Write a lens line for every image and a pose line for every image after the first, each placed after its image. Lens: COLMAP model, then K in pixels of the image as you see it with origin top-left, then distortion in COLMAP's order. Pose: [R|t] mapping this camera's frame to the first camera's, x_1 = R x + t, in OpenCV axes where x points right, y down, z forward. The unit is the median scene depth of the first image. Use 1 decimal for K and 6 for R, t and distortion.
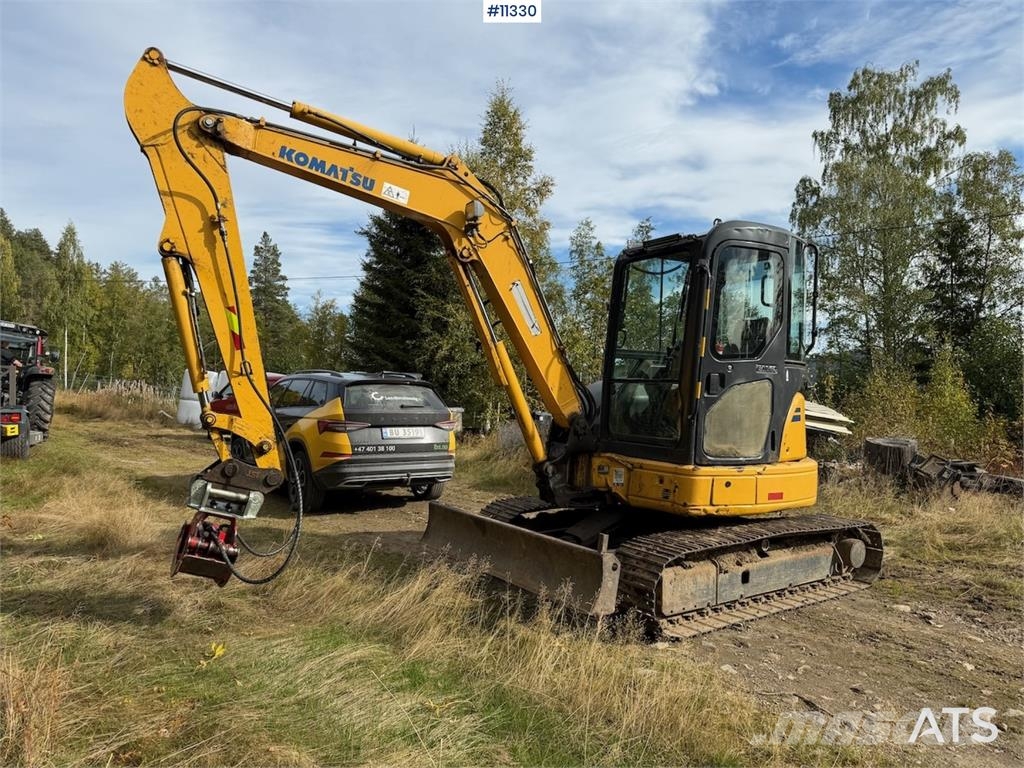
lens RADIAL K [[718.0, 0, 514.1], [0, 718.0, 415.0], [0, 0, 1]] dist [0.025234, -0.027888]
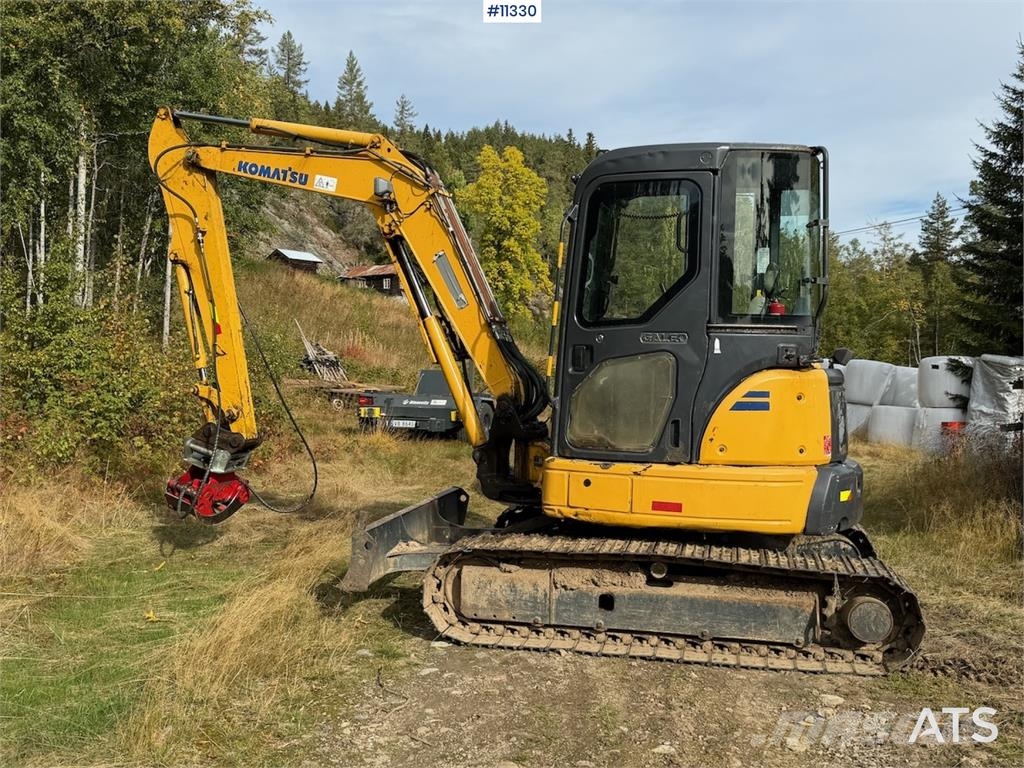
lens RADIAL K [[997.5, 0, 516.5], [0, 997.5, 431.7], [0, 0, 1]] dist [0.115381, -0.191783]
pose [[0.679283, 0.037523, -0.732917, 0.638692], [-0.032291, 0.999253, 0.021230, 0.010957], [0.733166, 0.009245, 0.679987, 0.109880]]
